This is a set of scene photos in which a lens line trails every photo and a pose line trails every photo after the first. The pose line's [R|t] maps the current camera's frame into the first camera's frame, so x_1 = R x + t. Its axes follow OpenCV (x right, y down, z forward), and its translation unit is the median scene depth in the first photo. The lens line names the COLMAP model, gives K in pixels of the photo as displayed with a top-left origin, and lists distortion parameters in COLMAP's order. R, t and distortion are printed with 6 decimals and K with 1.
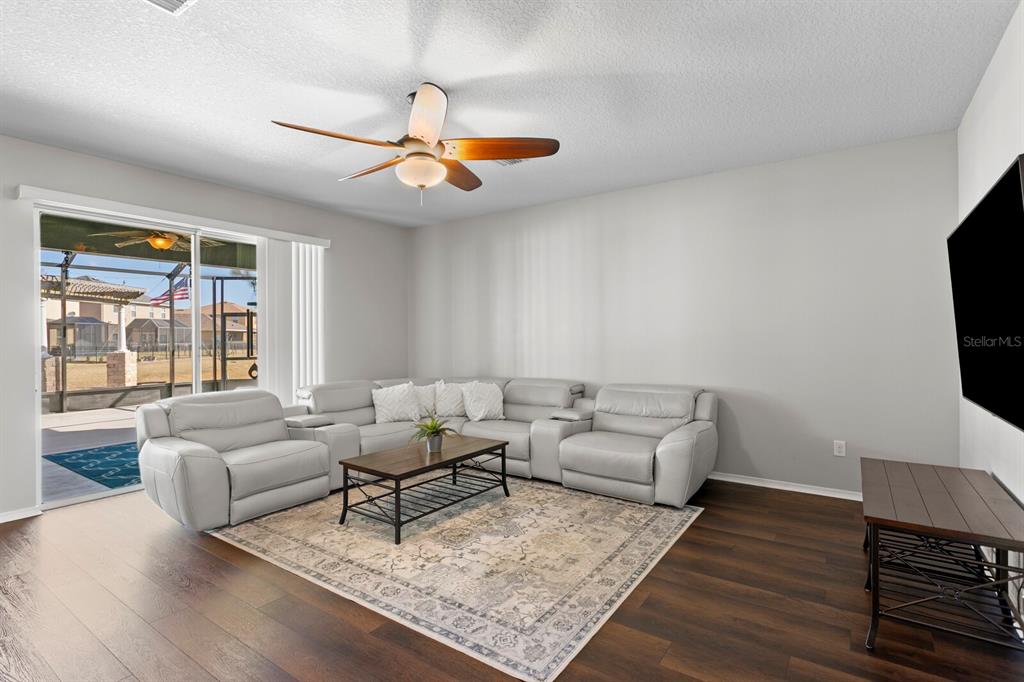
lens RADIAL K [[508.2, 0, 494.6], [0, 508.2, 341.1], [0, 0, 1]] dist [-0.006133, 0.003284]
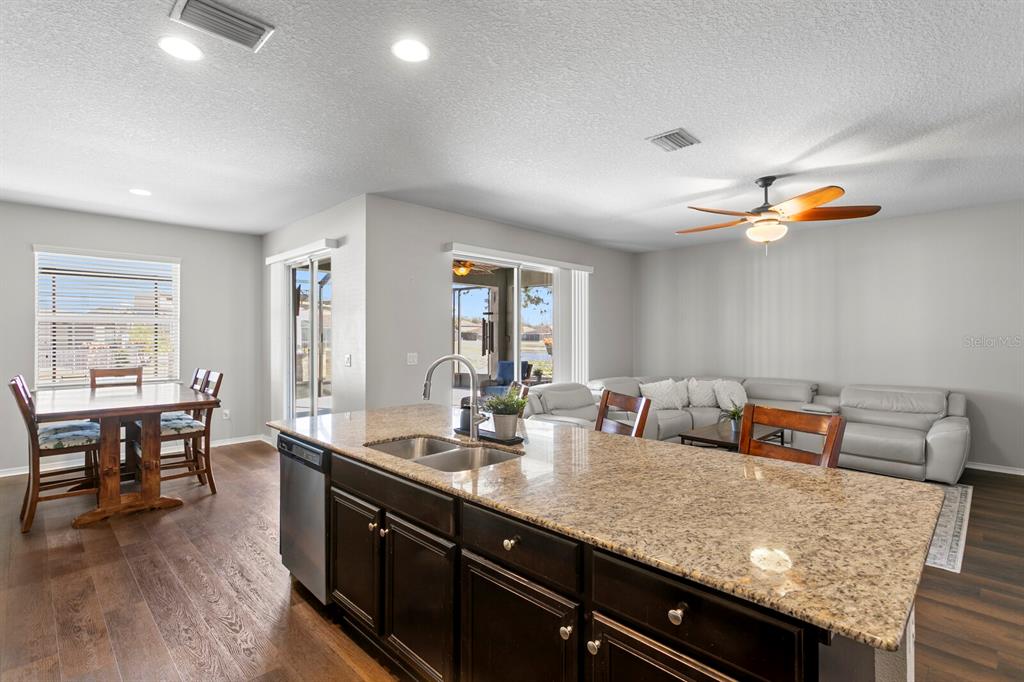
lens RADIAL K [[481.0, 0, 500.7], [0, 481.0, 336.9], [0, 0, 1]] dist [-0.002691, -0.000323]
pose [[0.985000, 0.007377, -0.172398, -0.525962], [-0.007978, 0.999964, -0.002790, -0.024782], [0.172372, 0.004123, 0.985023, -0.362782]]
